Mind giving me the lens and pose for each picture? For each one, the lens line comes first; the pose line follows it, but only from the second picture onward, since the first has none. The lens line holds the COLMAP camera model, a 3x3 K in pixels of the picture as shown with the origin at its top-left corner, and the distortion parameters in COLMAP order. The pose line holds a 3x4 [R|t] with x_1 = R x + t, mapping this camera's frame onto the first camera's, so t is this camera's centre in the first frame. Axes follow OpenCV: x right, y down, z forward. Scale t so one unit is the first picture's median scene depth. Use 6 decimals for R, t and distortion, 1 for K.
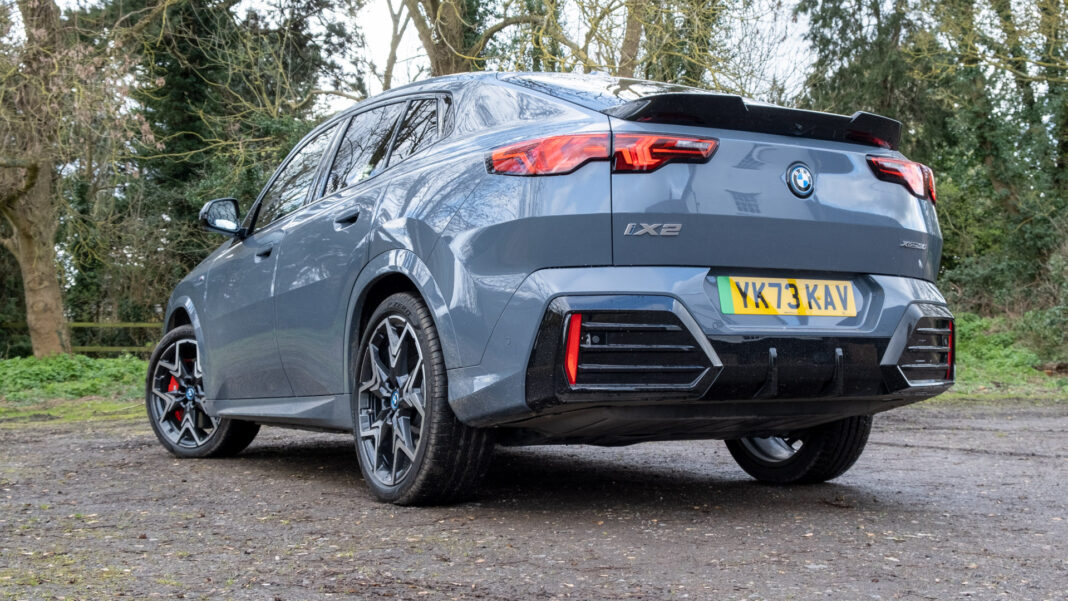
lens RADIAL K [[1235.3, 0, 518.8], [0, 1235.3, 308.3], [0, 0, 1]] dist [-0.009075, 0.000000]
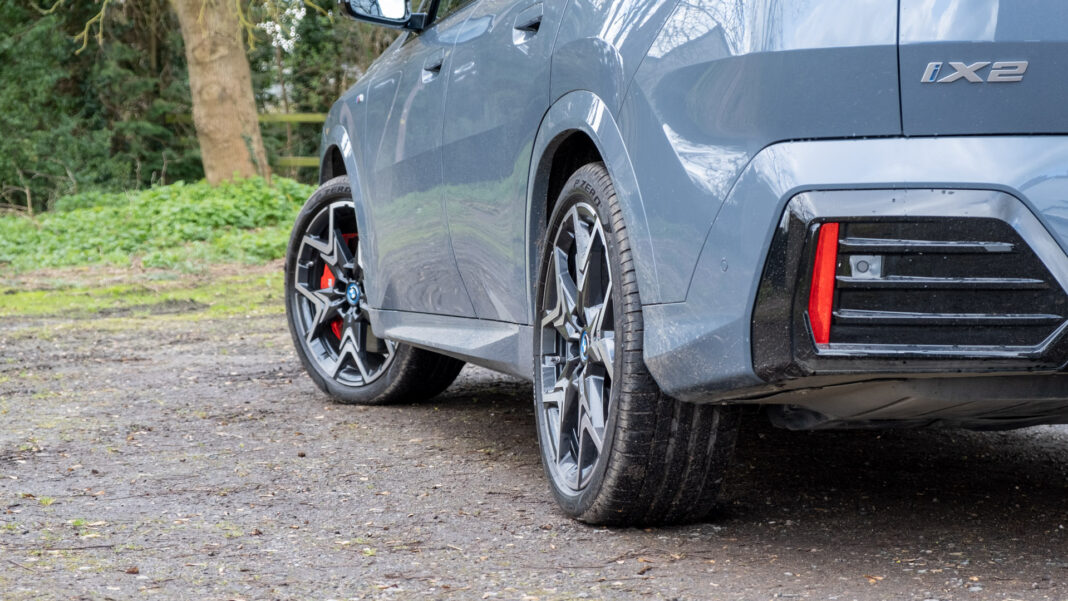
lens RADIAL K [[2404.9, 0, 527.7], [0, 2404.9, 319.3], [0, 0, 1]] dist [0.127841, 0.000000]
pose [[0.964214, 0.020344, -0.264344, 0.175551], [0.008123, 0.994316, 0.106155, -0.059896], [0.265001, -0.104504, 0.958568, -0.103894]]
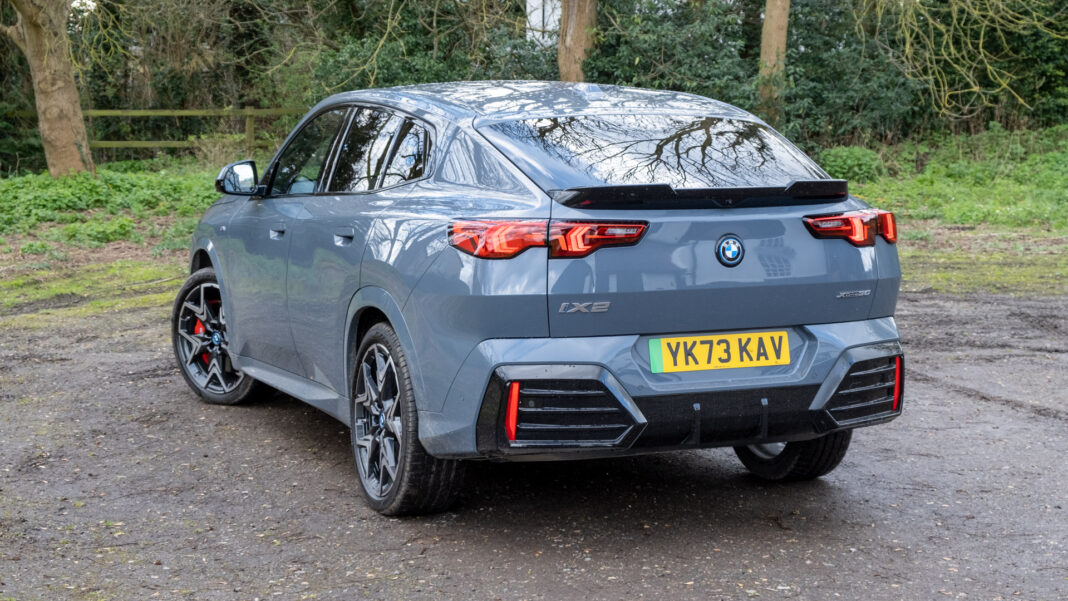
lens RADIAL K [[1797.1, 0, 544.3], [0, 1797.1, 272.1], [0, 0, 1]] dist [0.013067, 0.000000]
pose [[0.994640, 0.013472, -0.102514, 0.206723], [0.001615, 0.989330, 0.145680, -0.289583], [0.103383, -0.145065, 0.984006, -0.547983]]
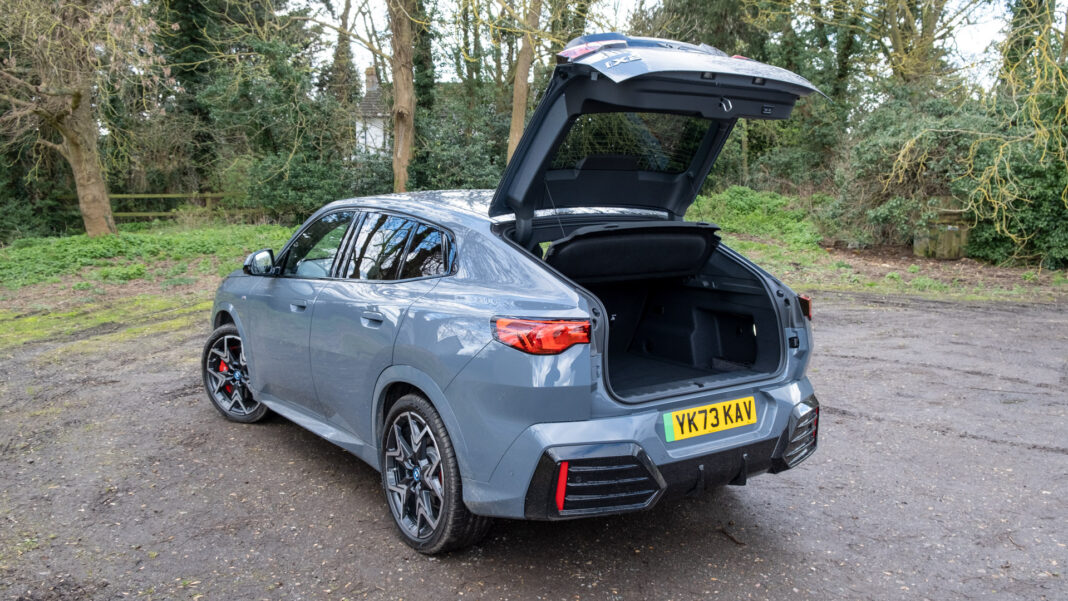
lens RADIAL K [[888.2, 0, 530.5], [0, 888.2, 297.5], [0, 0, 1]] dist [-0.031556, 0.037719]
pose [[0.995012, -0.008386, 0.099401, -0.070970], [-0.009425, 0.984099, 0.177372, -0.286632], [-0.099308, -0.177424, 0.979111, 0.075367]]
